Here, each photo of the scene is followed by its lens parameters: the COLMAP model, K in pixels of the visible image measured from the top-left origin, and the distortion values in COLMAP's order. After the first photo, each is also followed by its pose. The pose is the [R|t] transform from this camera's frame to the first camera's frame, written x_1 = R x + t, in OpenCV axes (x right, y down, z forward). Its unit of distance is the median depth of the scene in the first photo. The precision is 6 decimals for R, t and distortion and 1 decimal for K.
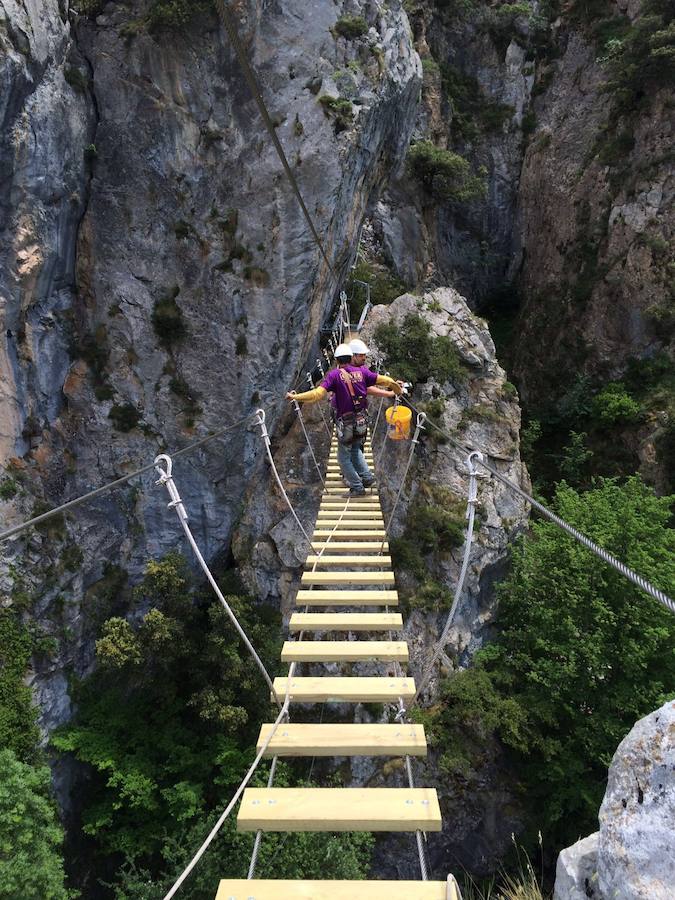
lens RADIAL K [[757.2, 0, 361.2], [0, 757.2, 449.6], [0, 0, 1]] dist [0.062467, -0.095257]
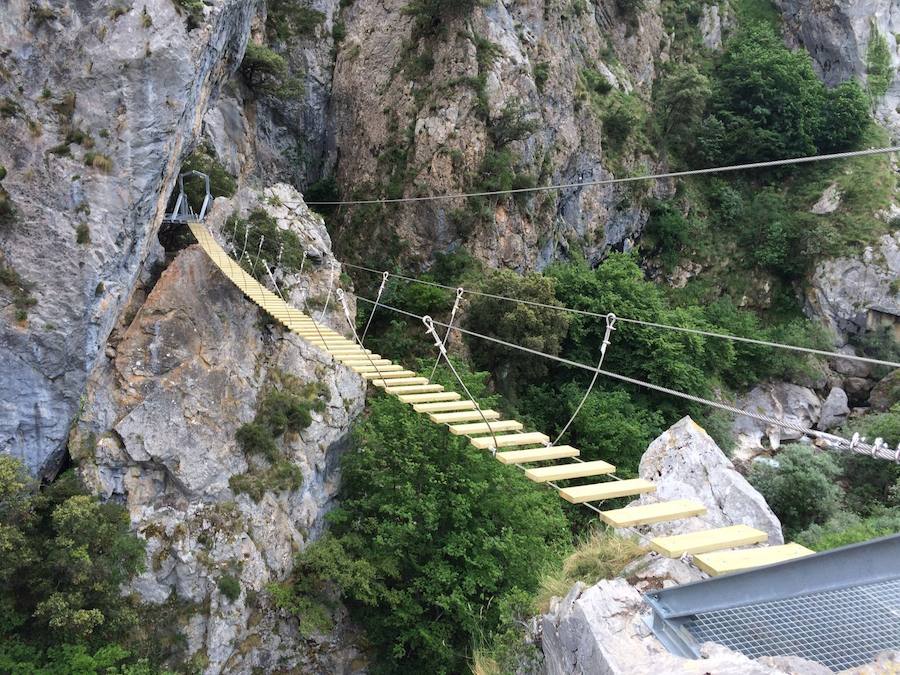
lens RADIAL K [[759.8, 0, 481.5], [0, 759.8, 338.2], [0, 0, 1]] dist [0.071634, -0.097888]
pose [[0.904883, -0.031148, 0.424520, -0.107281], [0.031836, 0.999478, 0.005473, 0.004882], [-0.424469, 0.008563, 0.905402, -0.083935]]
